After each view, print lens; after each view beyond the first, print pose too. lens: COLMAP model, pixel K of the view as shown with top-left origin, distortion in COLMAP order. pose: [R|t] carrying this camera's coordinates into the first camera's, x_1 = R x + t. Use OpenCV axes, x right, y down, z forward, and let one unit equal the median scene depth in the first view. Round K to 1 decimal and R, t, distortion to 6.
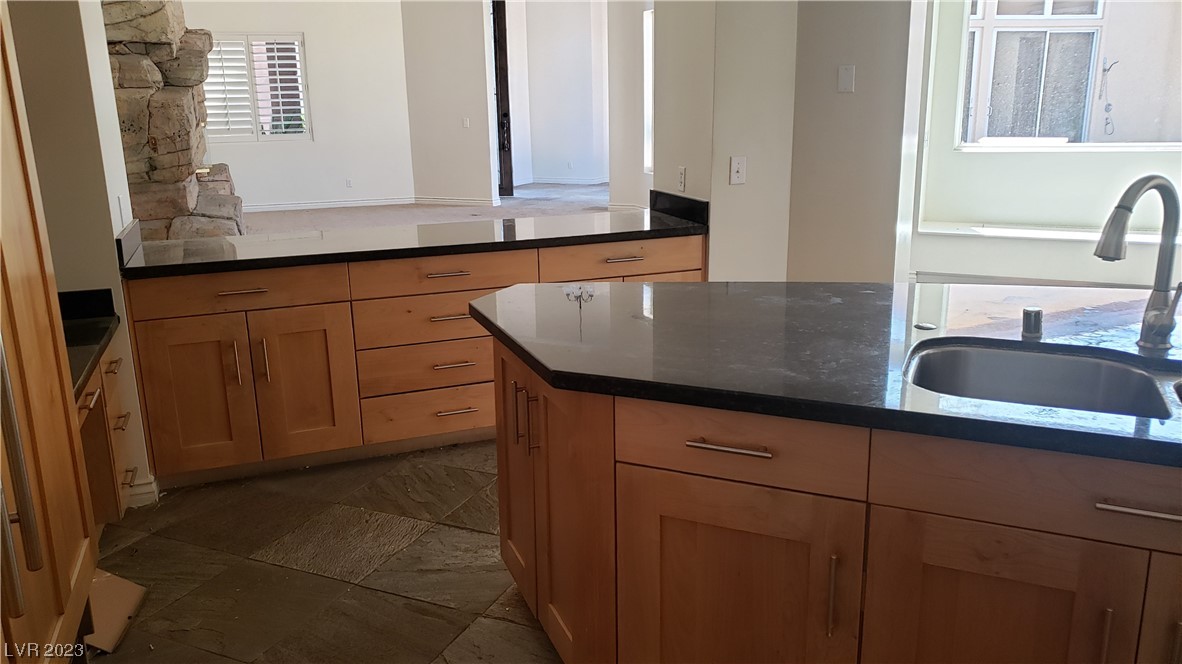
lens RADIAL K [[909.2, 0, 591.0], [0, 909.2, 332.0], [0, 0, 1]] dist [0.102319, -0.199770]
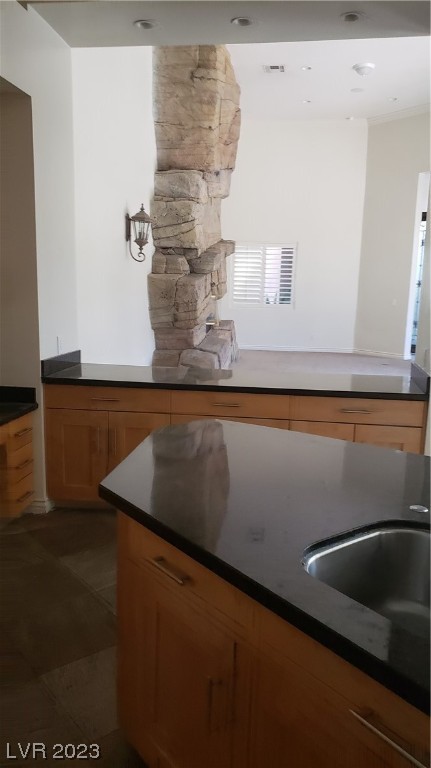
lens RADIAL K [[599.0, 0, 213.9], [0, 599.0, 388.8], [0, 0, 1]] dist [0.111982, -0.204063]
pose [[0.872138, 0.124764, -0.473084, 0.134882], [-0.158827, 0.986769, -0.032565, -0.025277], [0.462762, 0.103539, 0.880415, 0.055674]]
